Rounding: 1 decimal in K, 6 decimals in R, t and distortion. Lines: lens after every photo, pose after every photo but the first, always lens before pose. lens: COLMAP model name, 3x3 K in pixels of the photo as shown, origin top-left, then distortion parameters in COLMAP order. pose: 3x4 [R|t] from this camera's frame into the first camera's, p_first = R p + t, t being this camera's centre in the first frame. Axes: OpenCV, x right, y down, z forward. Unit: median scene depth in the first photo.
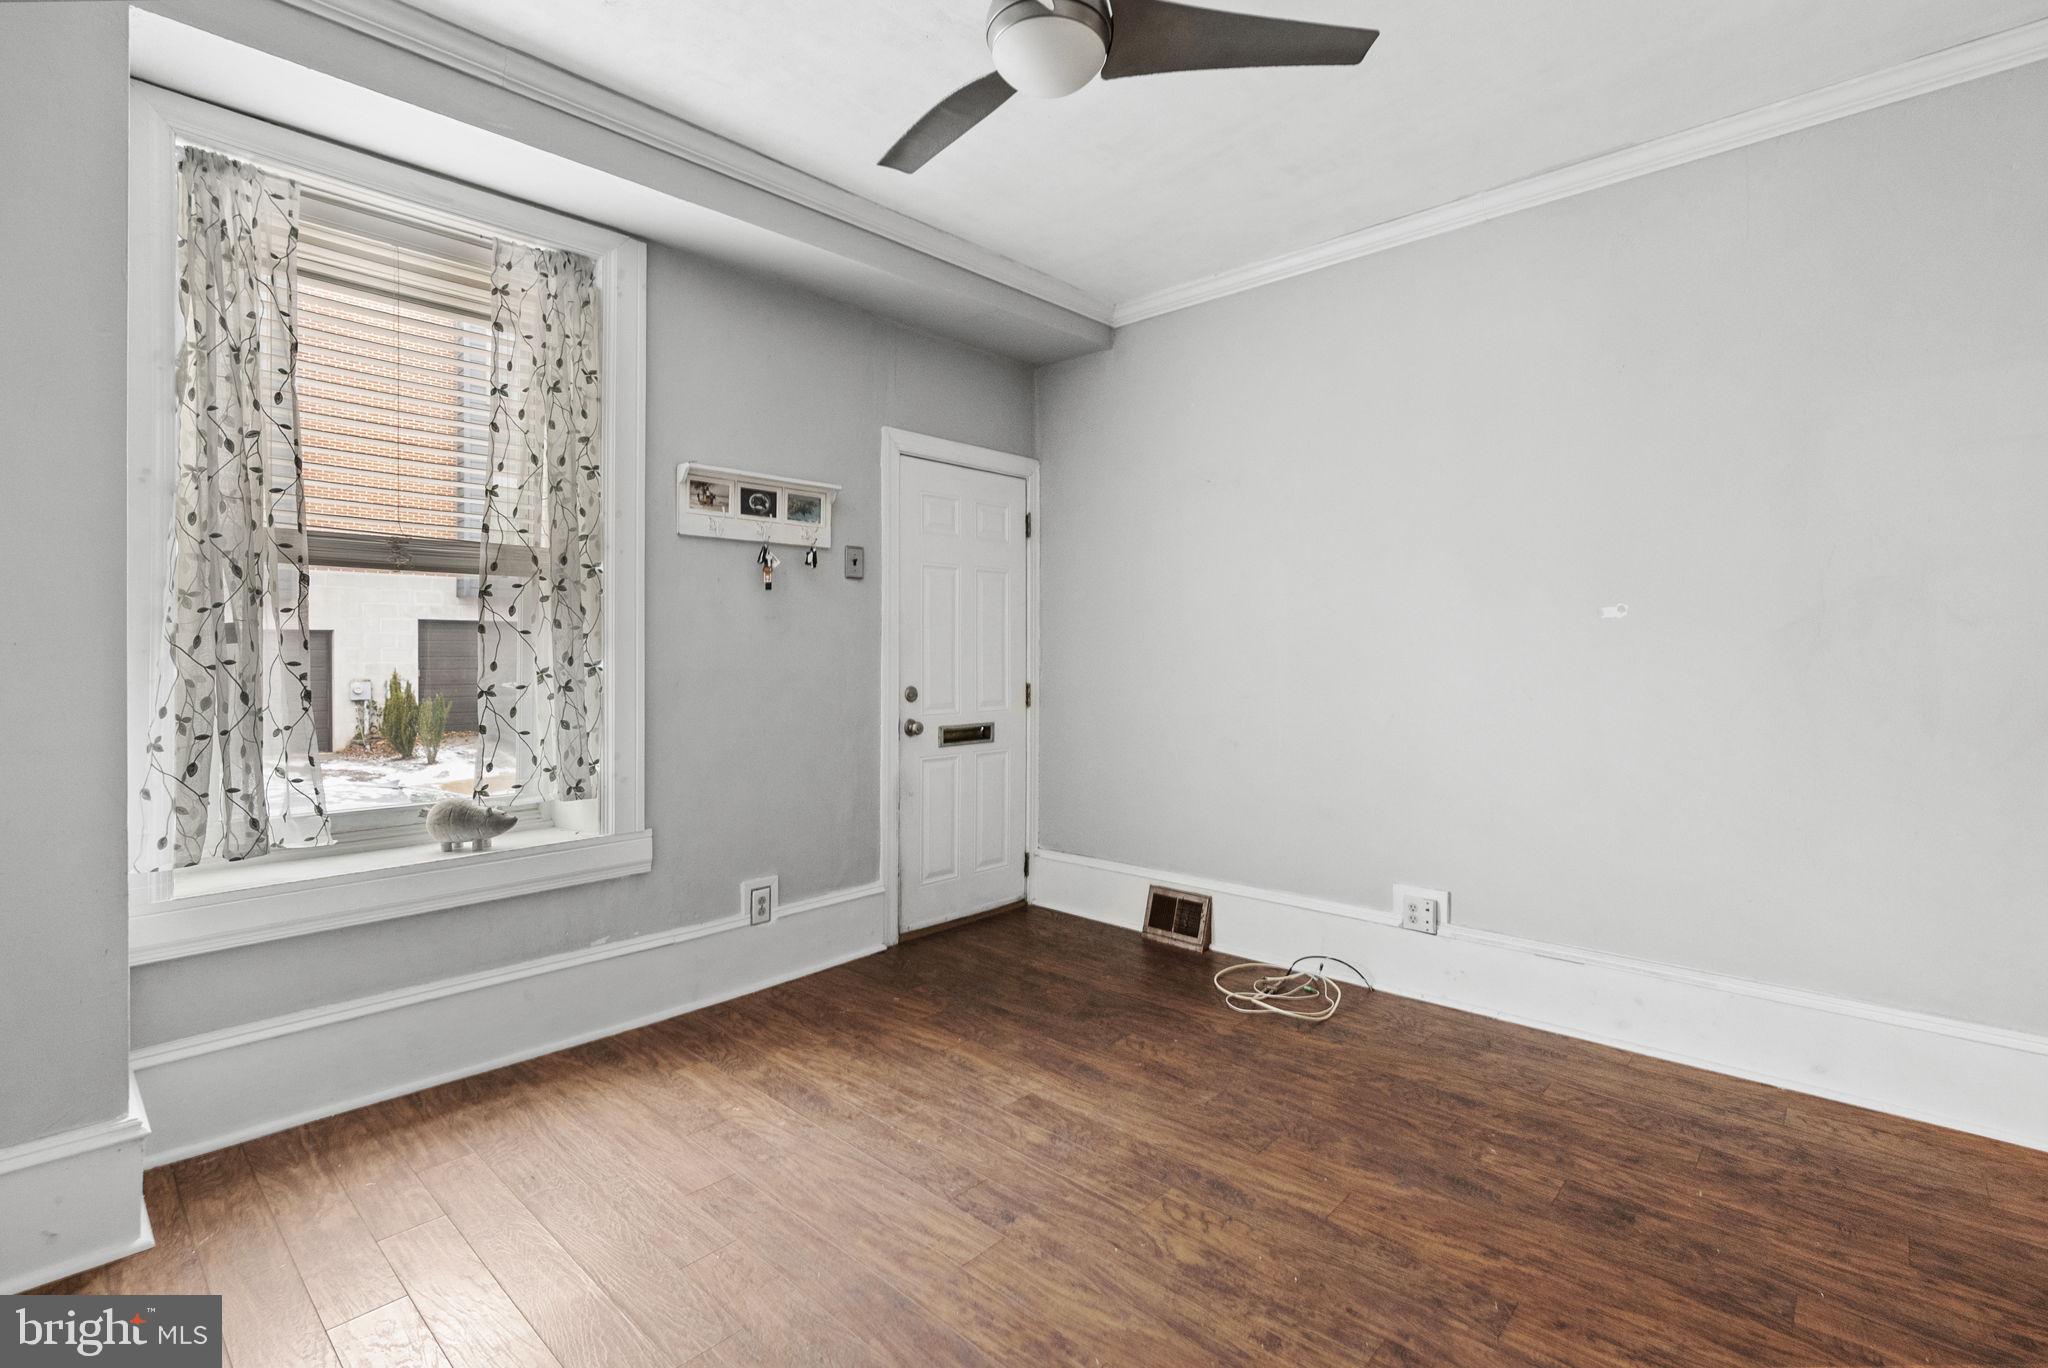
lens RADIAL K [[944.5, 0, 1037.7], [0, 944.5, 652.2], [0, 0, 1]] dist [-0.003781, -0.001201]
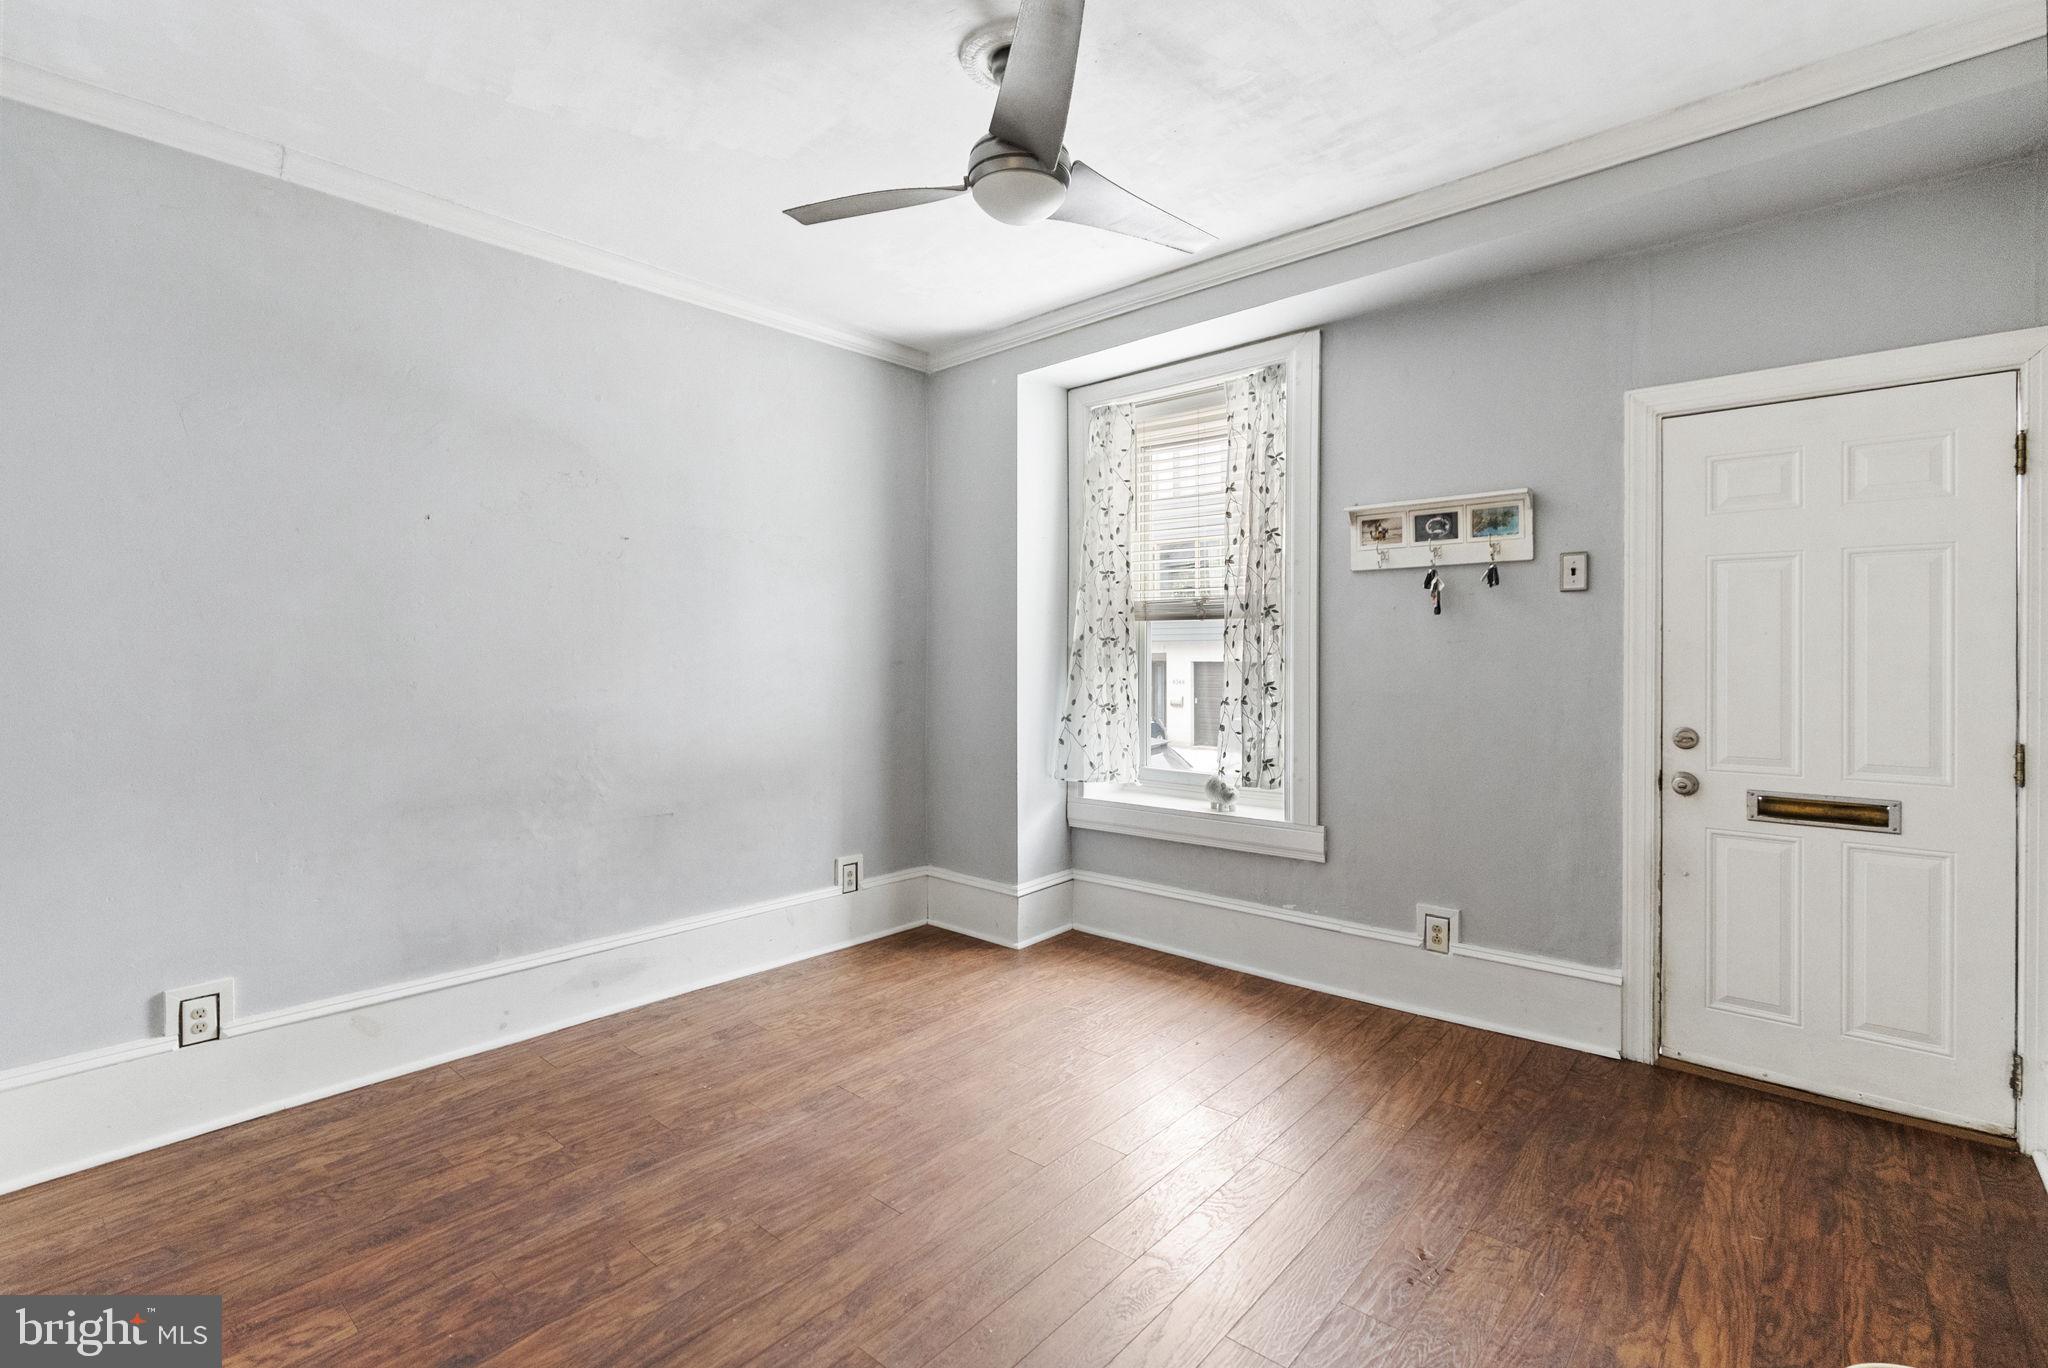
lens RADIAL K [[937.2, 0, 1028.3], [0, 937.2, 659.0], [0, 0, 1]] dist [-0.008271, 0.003843]
pose [[0.022919, 0.004453, -0.999727, 0.747170], [-0.000219, 0.999990, 0.004449, -0.026304], [0.999737, 0.000117, 0.022920, 0.608025]]
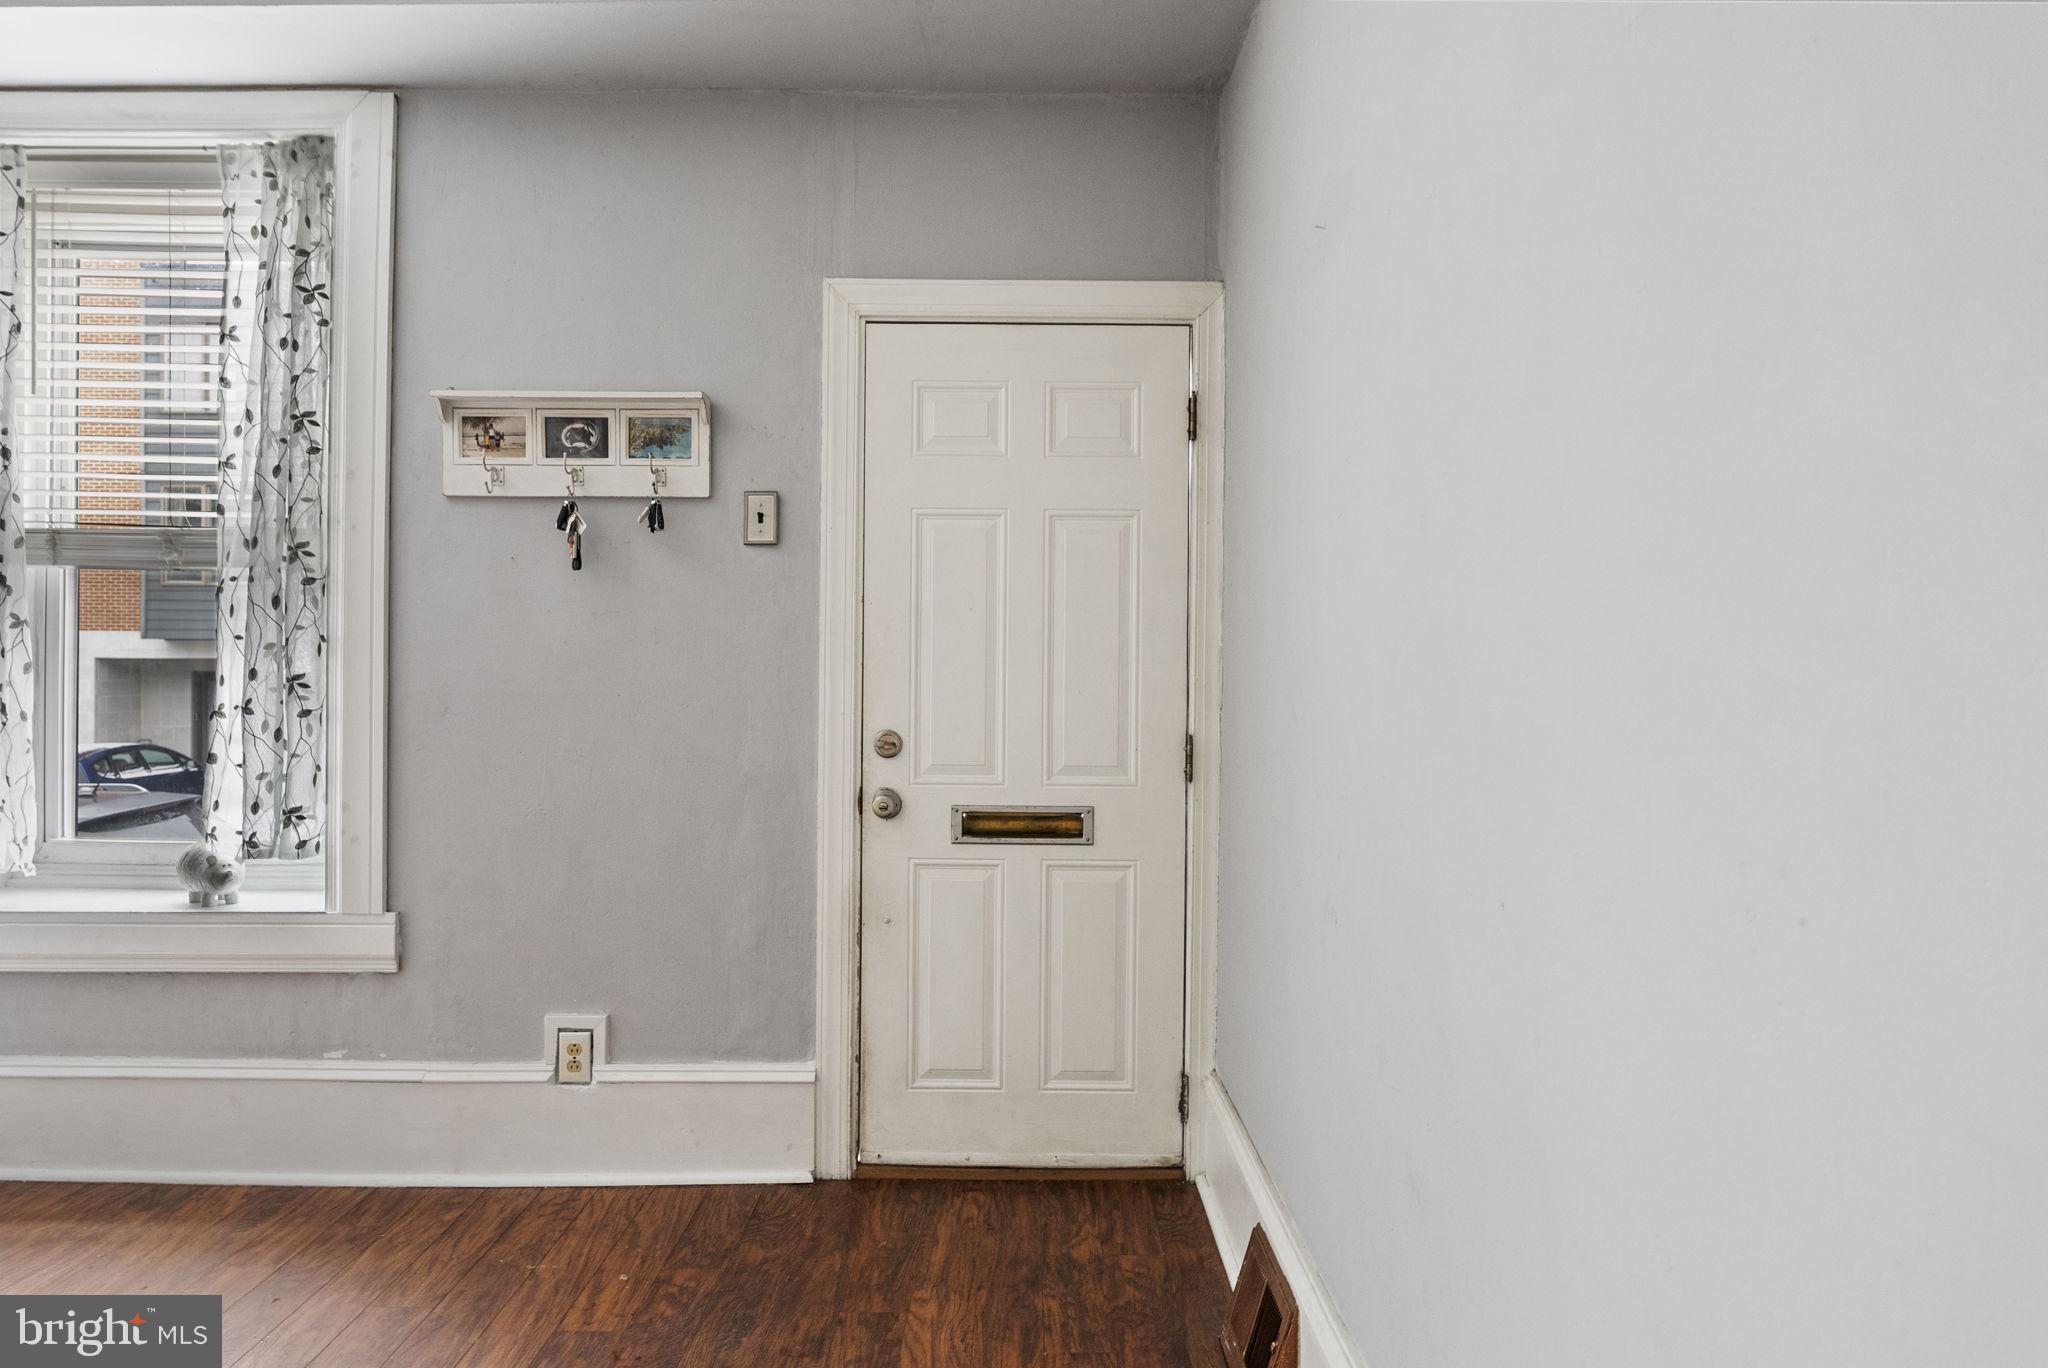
lens RADIAL K [[1231.1, 0, 1030.4], [0, 1231.1, 675.0], [0, 0, 1]] dist [-0.001351, 0.000925]
pose [[0.674480, 0.008683, -0.738242, 0.600435], [-0.009211, 0.999952, 0.003346, -0.000092], [0.738236, 0.004544, 0.674527, 0.728796]]
